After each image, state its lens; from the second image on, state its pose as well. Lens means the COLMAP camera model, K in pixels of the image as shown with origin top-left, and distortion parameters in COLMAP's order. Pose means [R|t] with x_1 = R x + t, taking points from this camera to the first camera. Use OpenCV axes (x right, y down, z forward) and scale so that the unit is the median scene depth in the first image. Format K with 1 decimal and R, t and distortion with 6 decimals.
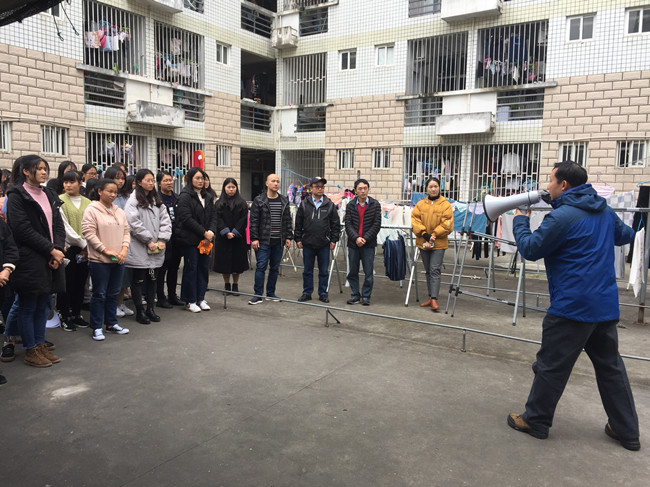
lens RADIAL K [[536.3, 0, 325.2], [0, 536.3, 243.3], [0, 0, 1]] dist [0.001741, -0.000505]
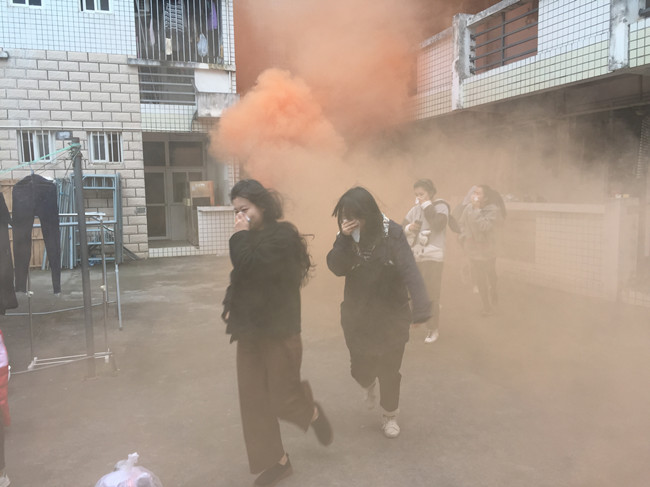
lens RADIAL K [[536.3, 0, 324.7], [0, 536.3, 243.8], [0, 0, 1]] dist [0.001741, -0.000505]
pose [[0.790909, 0.029528, -0.611220, 0.354162], [-0.036748, 0.999324, 0.000727, -0.039000], [0.610829, 0.021886, 0.791460, 0.493505]]
